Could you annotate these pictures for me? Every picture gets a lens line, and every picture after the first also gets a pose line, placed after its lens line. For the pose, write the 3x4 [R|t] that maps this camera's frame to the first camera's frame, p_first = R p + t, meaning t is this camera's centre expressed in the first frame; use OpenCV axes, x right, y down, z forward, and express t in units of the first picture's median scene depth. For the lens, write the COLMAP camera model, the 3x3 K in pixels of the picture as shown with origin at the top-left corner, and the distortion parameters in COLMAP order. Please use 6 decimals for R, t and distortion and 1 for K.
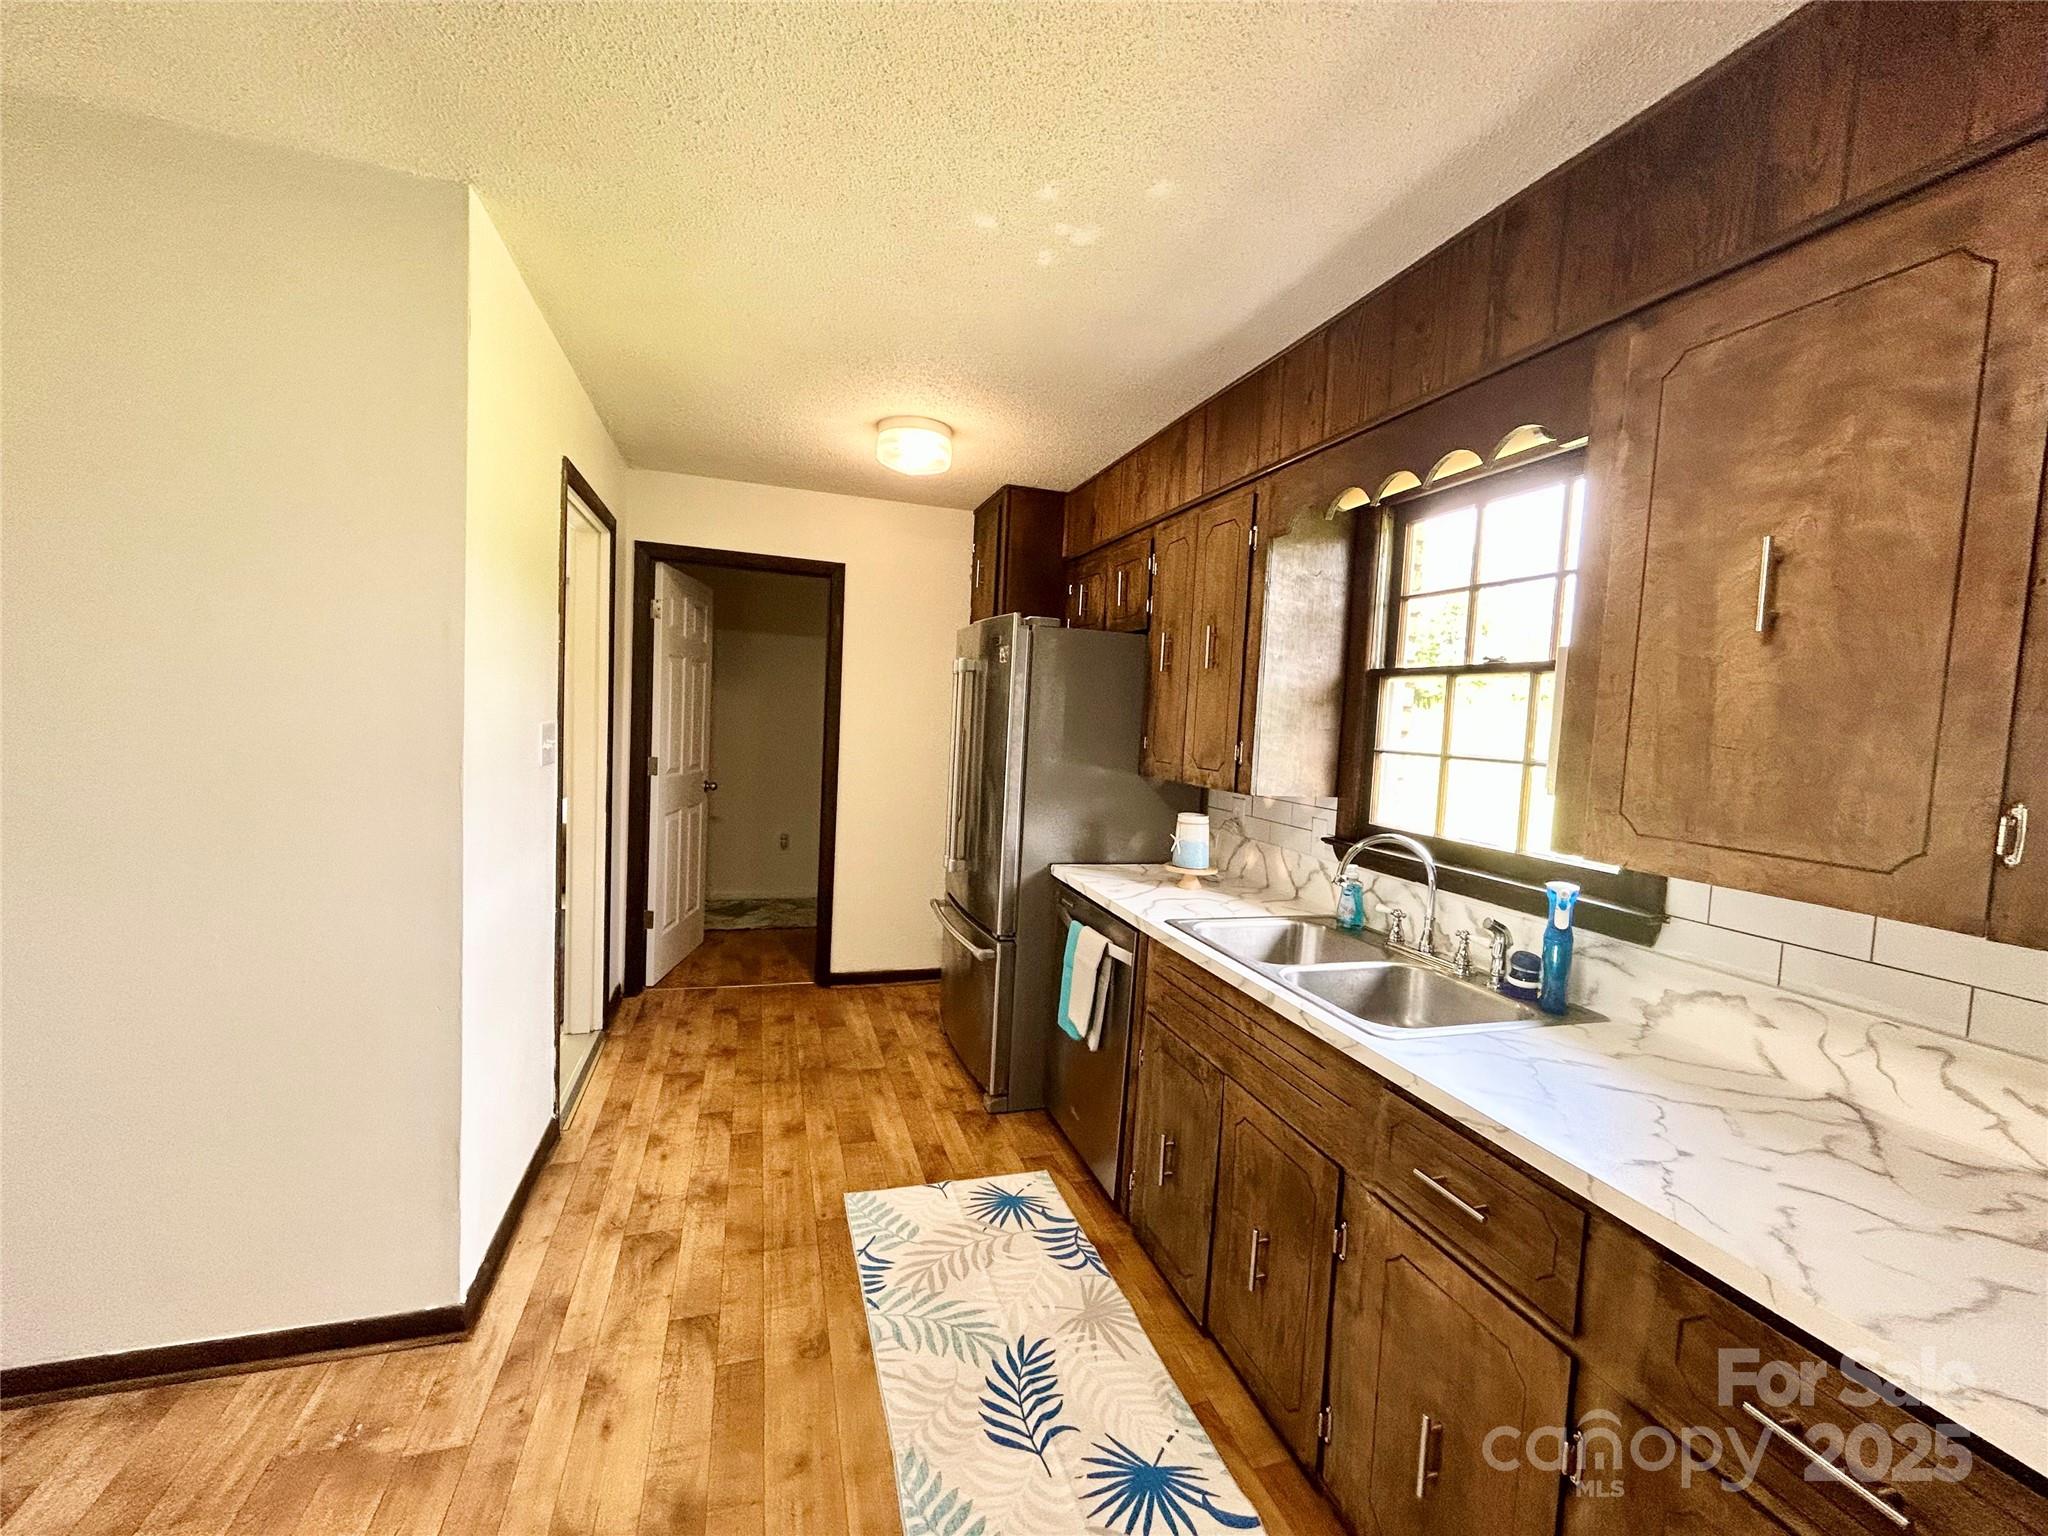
lens RADIAL K [[828.2, 0, 1024.0], [0, 828.2, 768.0], [0, 0, 1]] dist [-0.000533, 0.000044]
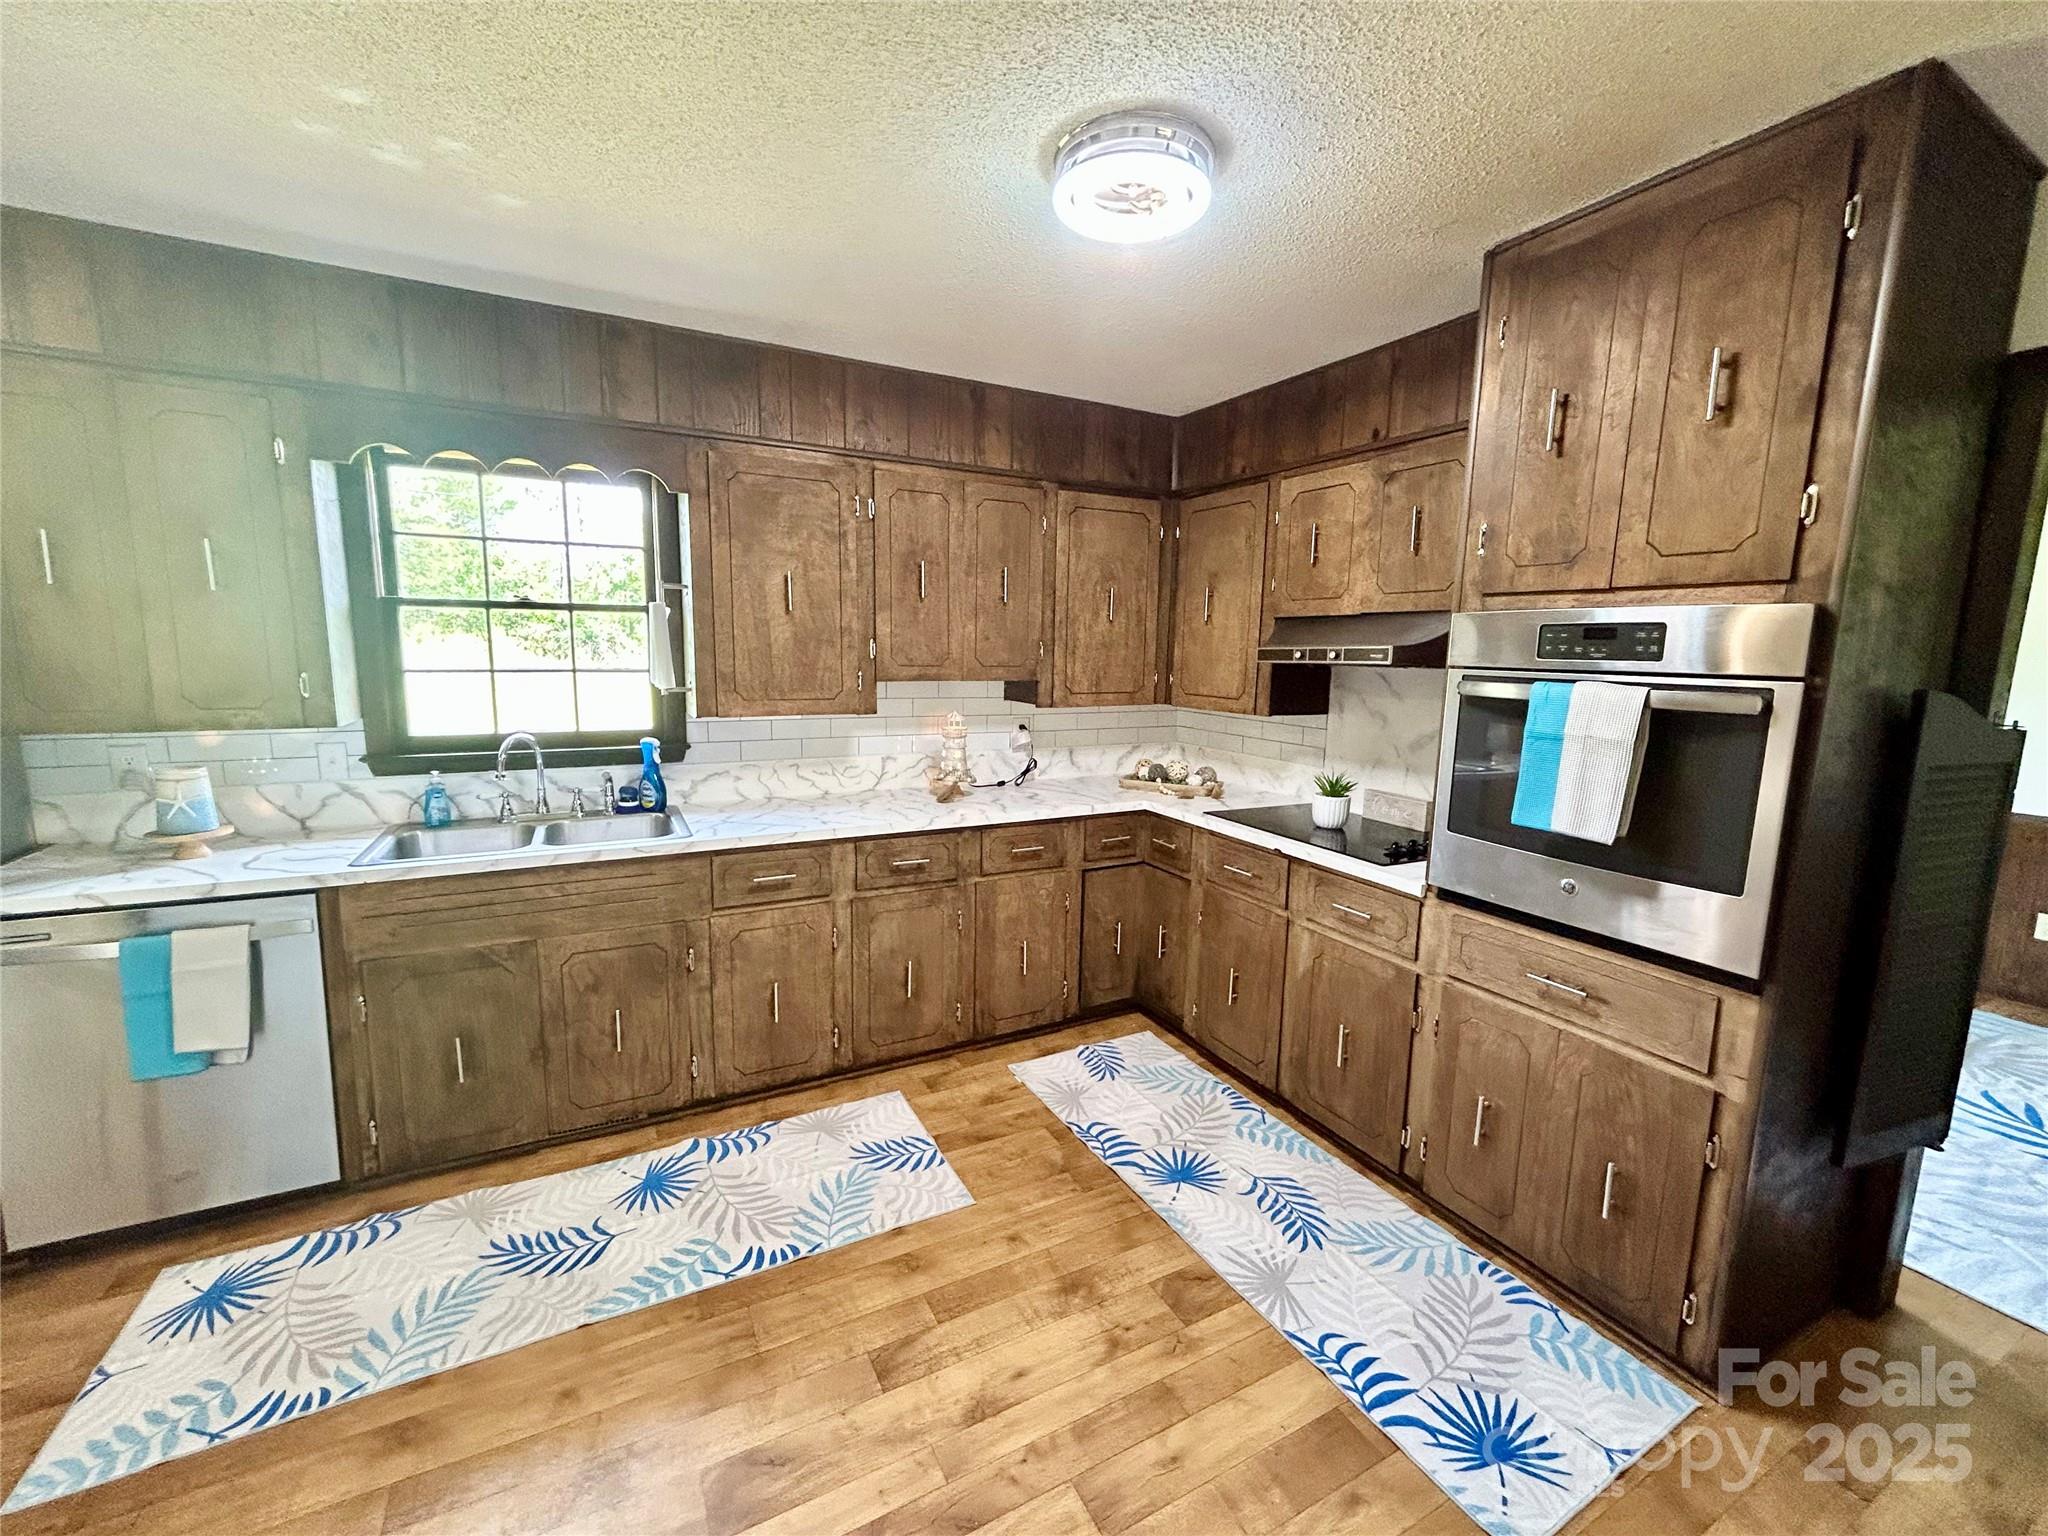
lens RADIAL K [[828.2, 0, 1024.0], [0, 828.2, 768.0], [0, 0, 1]] dist [-0.000533, 0.000044]
pose [[-0.179842, -0.197194, 0.963728, -1.107275], [0.038511, 0.977539, 0.207207, -0.122106], [-0.982941, 0.074378, -0.168208, 0.490648]]
